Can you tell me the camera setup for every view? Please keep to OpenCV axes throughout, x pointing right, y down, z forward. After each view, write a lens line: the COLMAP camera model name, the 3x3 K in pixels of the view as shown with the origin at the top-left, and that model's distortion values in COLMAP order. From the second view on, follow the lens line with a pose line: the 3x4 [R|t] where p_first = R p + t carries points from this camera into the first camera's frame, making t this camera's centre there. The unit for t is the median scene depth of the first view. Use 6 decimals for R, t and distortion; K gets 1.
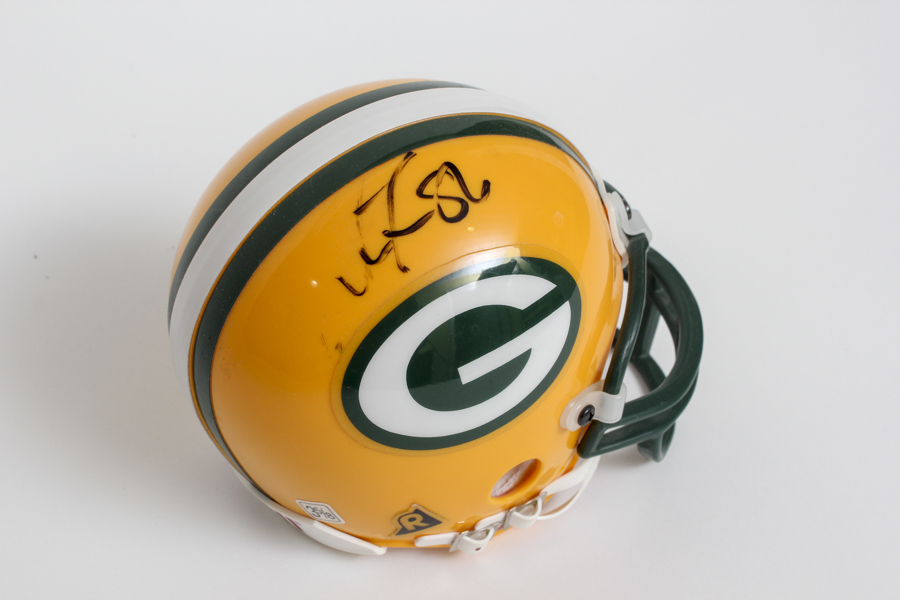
lens RADIAL K [[1398.2, 0, 450.1], [0, 1398.2, 296.9], [0, 0, 1]] dist [0.050727, 0.000000]
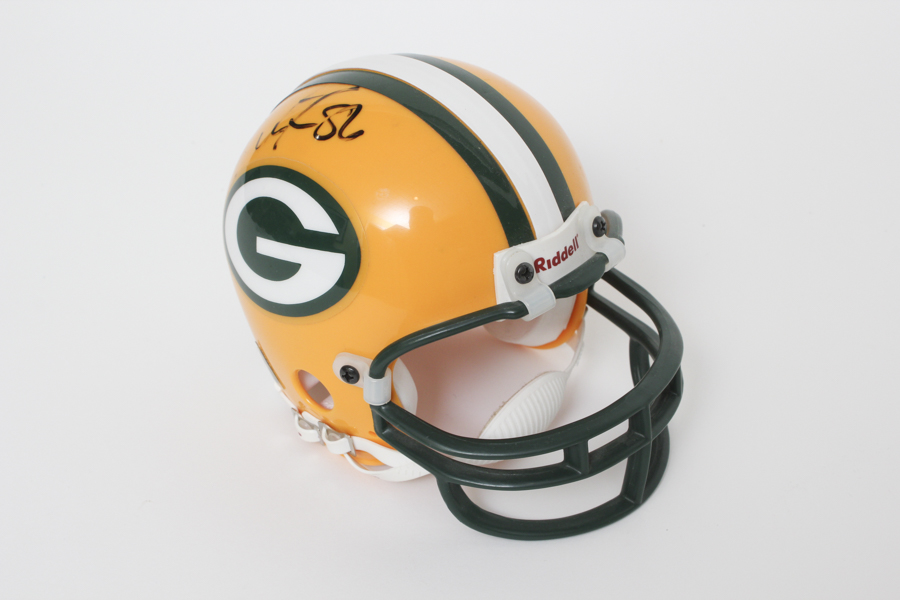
lens RADIAL K [[1398.2, 0, 450.5], [0, 1398.2, 306.5], [0, 0, 1]] dist [0.050727, 0.000000]
pose [[0.302337, 0.492492, -0.816115, 1.107665], [-0.570574, 0.779357, 0.258936, -0.322255], [0.763569, 0.387368, 0.516631, 0.510460]]
